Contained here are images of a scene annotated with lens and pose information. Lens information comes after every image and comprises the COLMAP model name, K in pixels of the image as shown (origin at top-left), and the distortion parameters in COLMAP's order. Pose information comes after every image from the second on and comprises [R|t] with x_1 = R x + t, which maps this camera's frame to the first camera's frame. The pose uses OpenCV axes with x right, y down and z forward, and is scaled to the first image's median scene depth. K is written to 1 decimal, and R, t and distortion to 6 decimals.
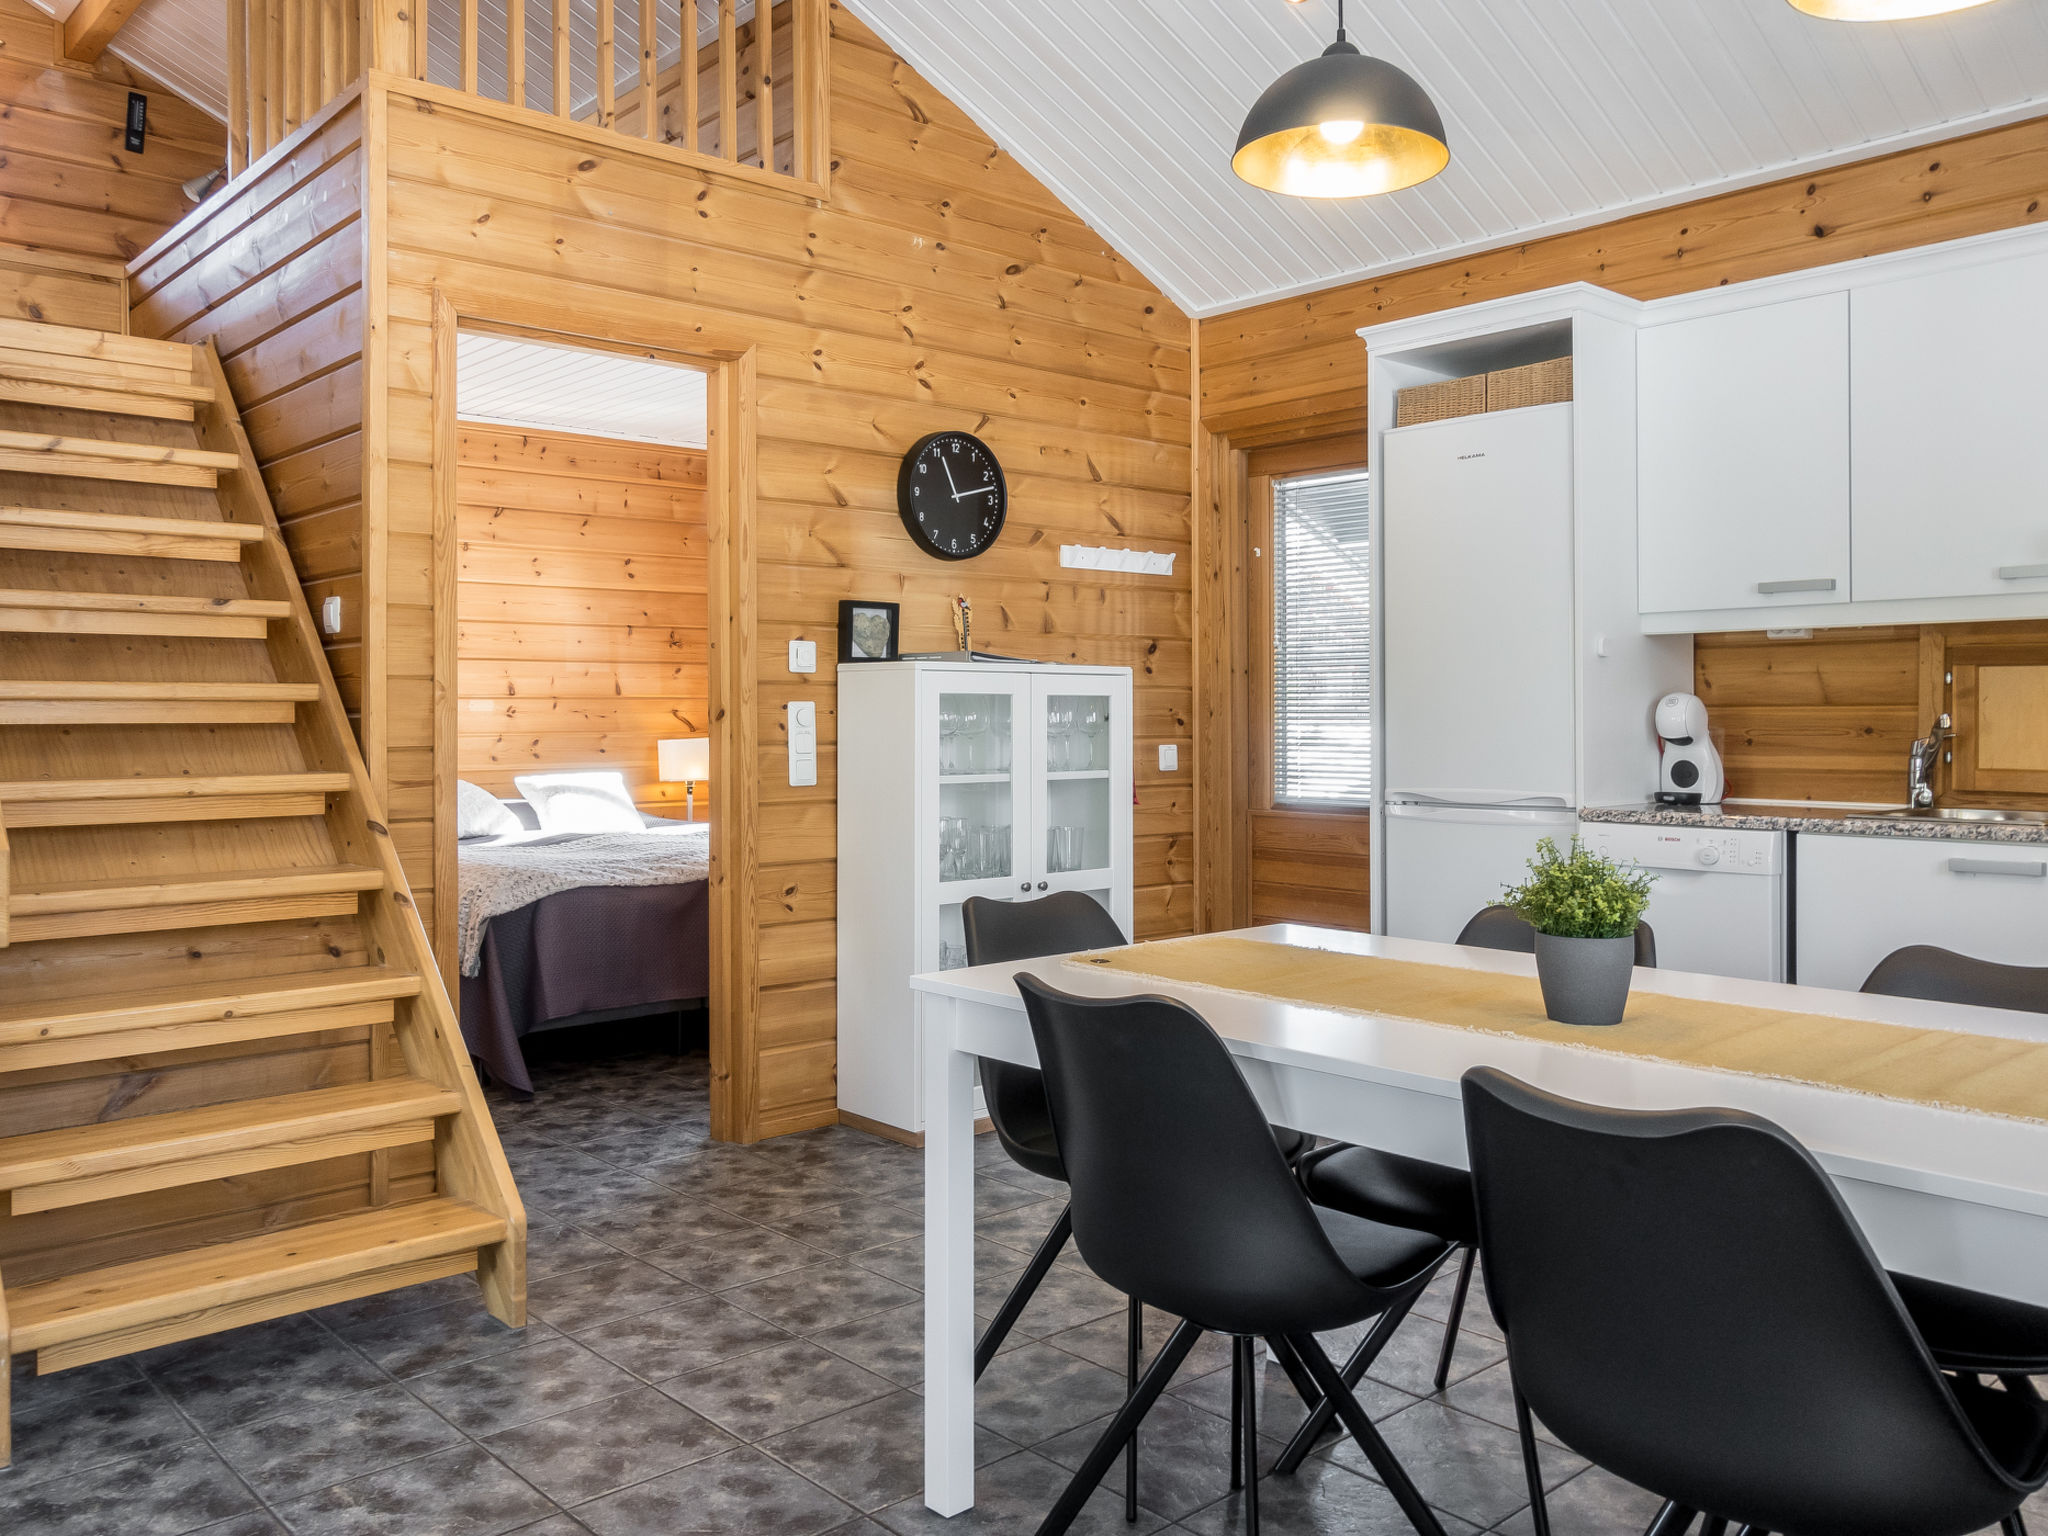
lens RADIAL K [[1619.1, 0, 1027.6], [0, 1619.1, 711.4], [0, 0, 1]] dist [-0.003487, -0.001945]
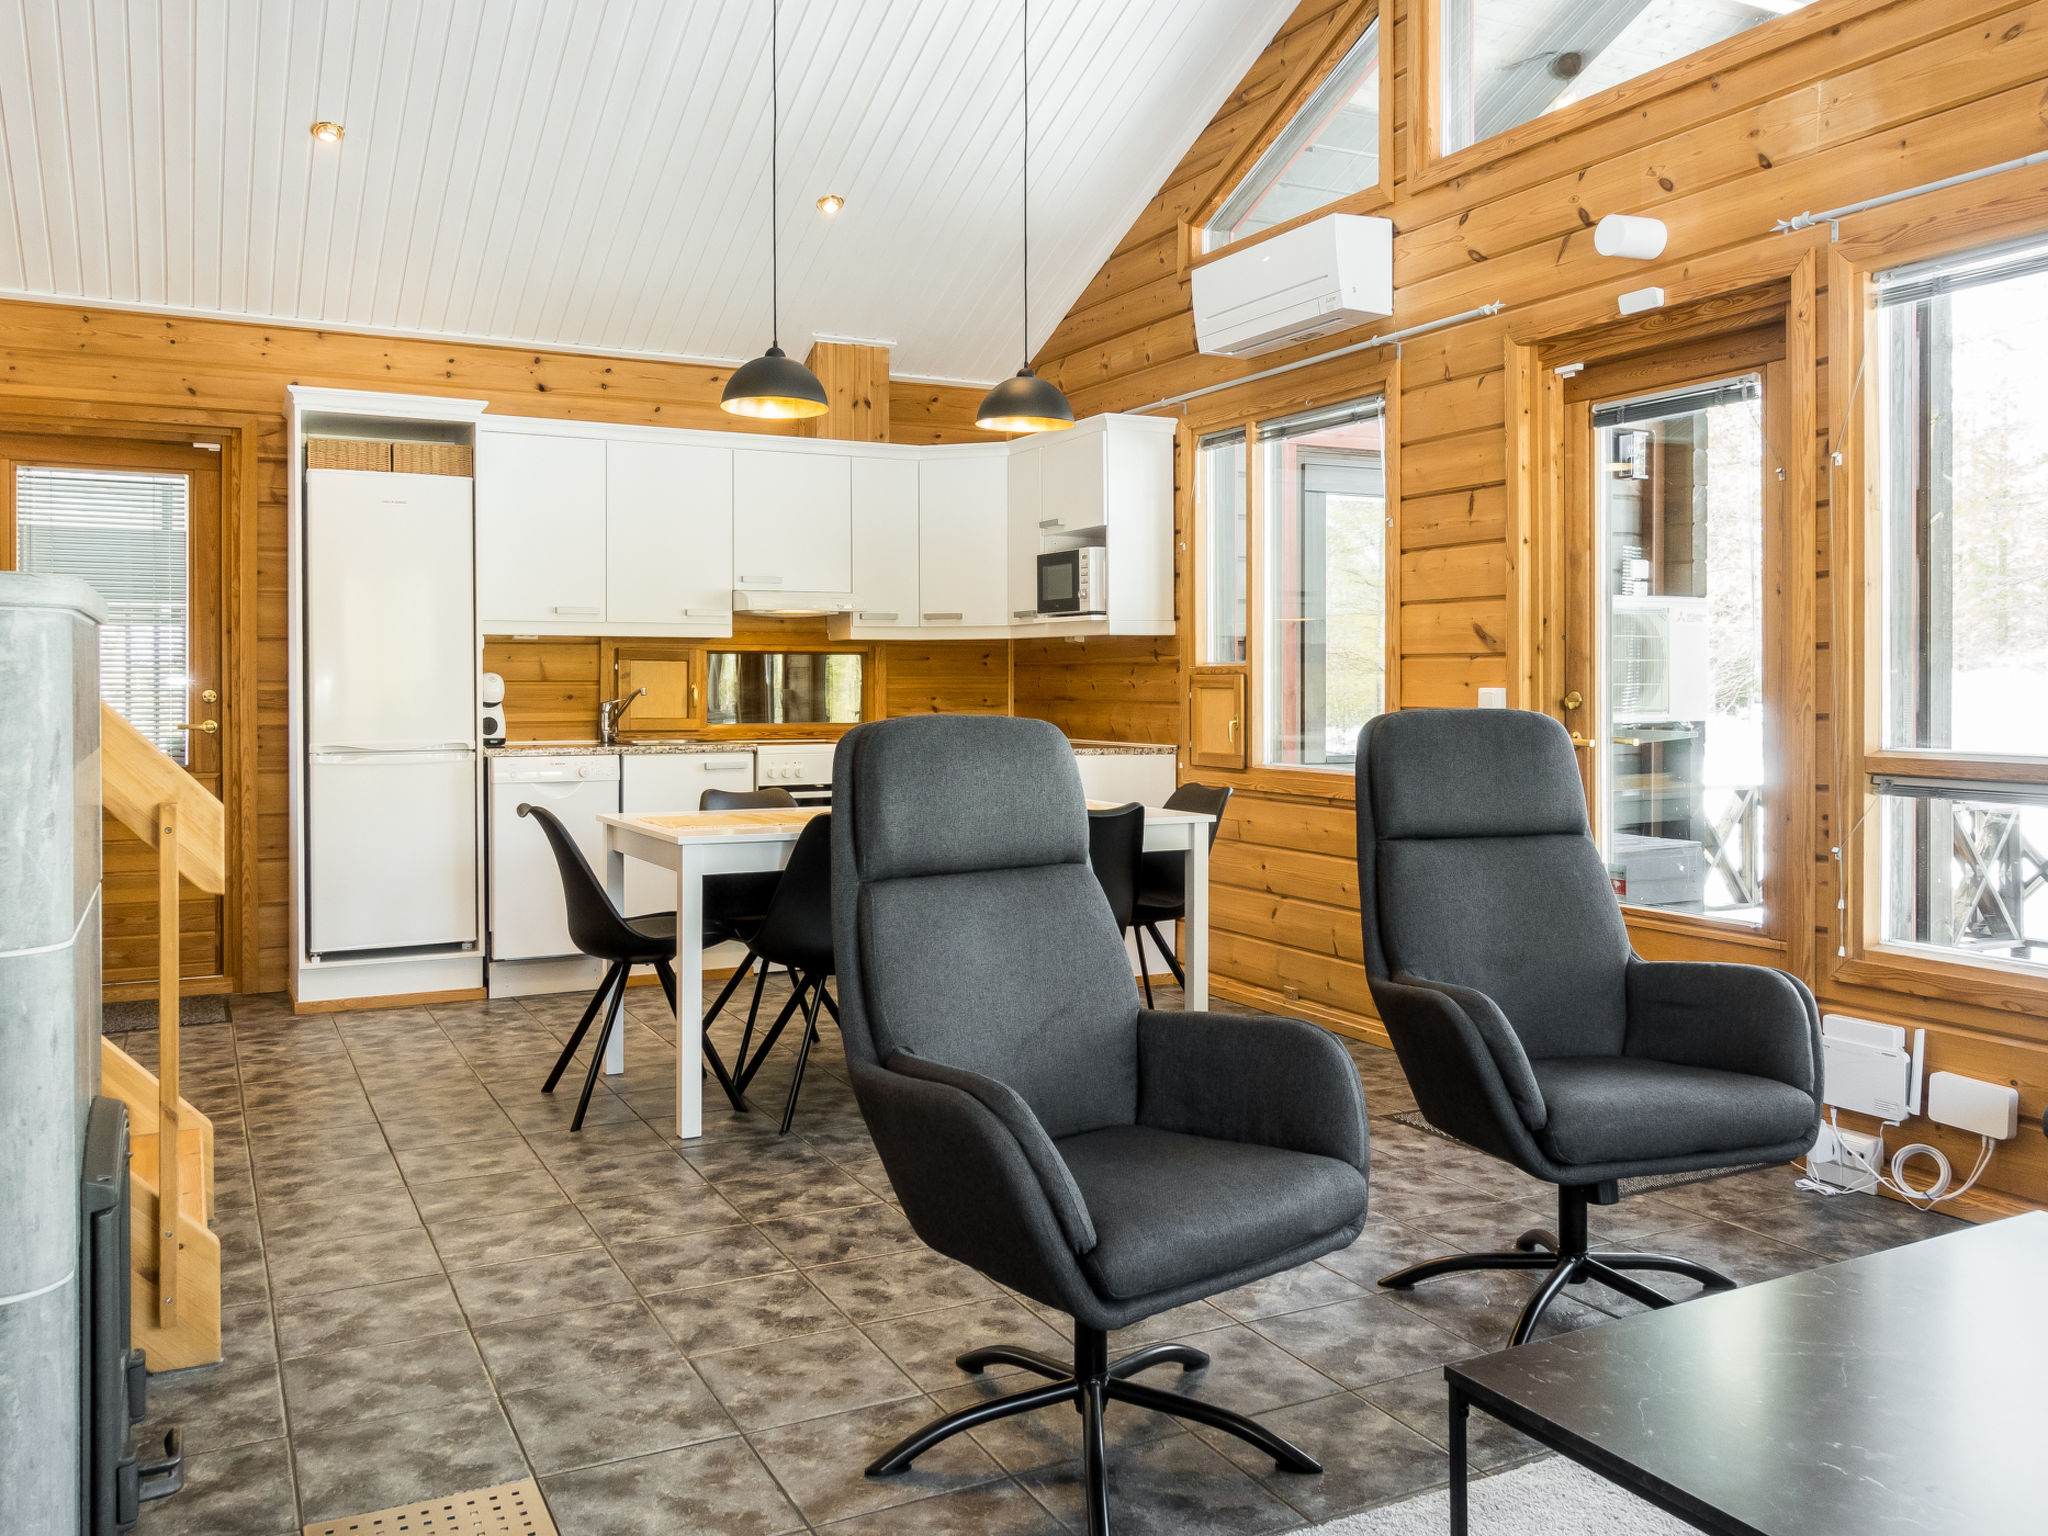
lens RADIAL K [[1633.0, 0, 1052.6], [0, 1633.0, 695.2], [0, 0, 1]] dist [-0.000476, 0.000193]
pose [[0.247393, -0.001562, 0.968914, -0.839222], [-0.003517, 0.999991, 0.002510, 0.003203], [-0.968909, -0.004028, 0.247385, 0.089094]]
